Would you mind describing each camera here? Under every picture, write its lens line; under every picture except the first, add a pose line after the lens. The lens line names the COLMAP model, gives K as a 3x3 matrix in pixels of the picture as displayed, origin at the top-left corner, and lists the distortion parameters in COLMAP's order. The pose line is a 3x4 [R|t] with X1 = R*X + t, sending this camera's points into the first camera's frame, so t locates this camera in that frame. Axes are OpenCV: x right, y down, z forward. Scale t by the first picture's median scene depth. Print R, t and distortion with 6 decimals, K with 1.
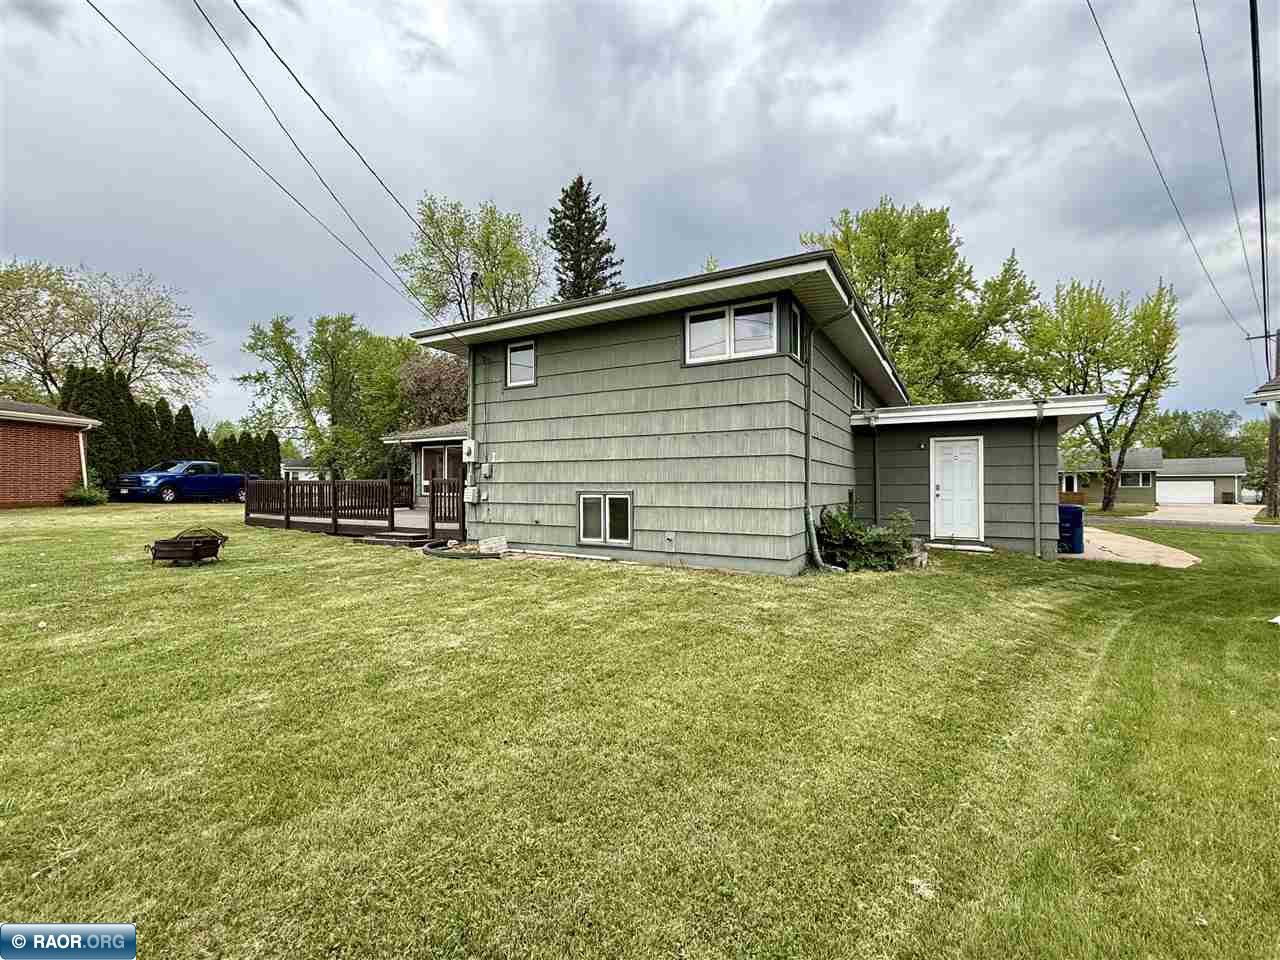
lens RADIAL K [[557.9, 0, 644.2], [0, 557.9, 482.7], [0, 0, 1]] dist [0.004965, 0.000427]
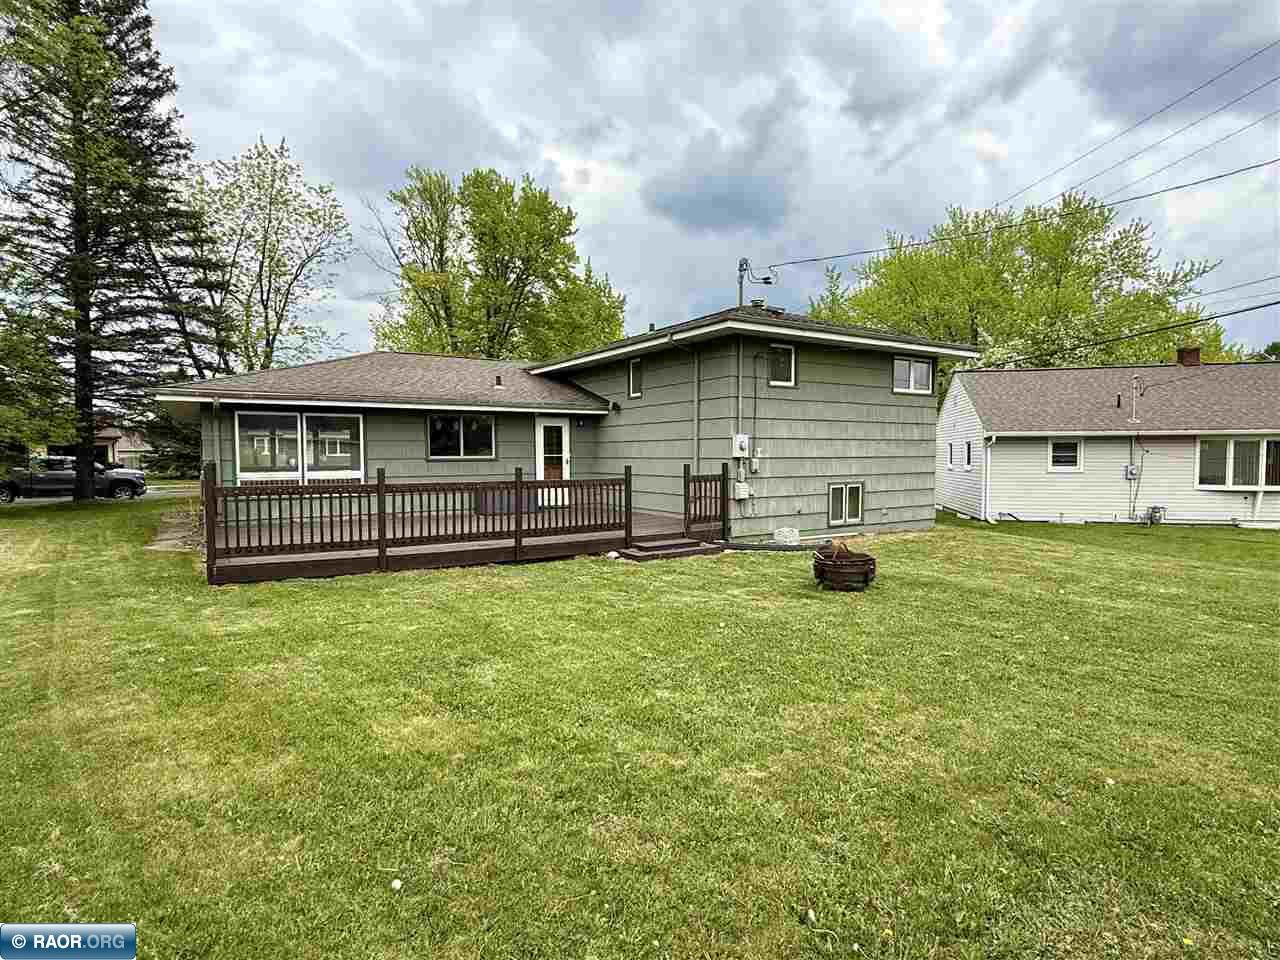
lens RADIAL K [[679.6, 0, 639.2], [0, 679.6, 476.5], [0, 0, 1]] dist [0.008152, -0.002963]
pose [[0.468674, -0.036185, 0.882630, -1.600779], [-0.004333, 0.999054, 0.043259, -0.059572], [-0.883361, -0.024099, 0.468074, 0.670930]]
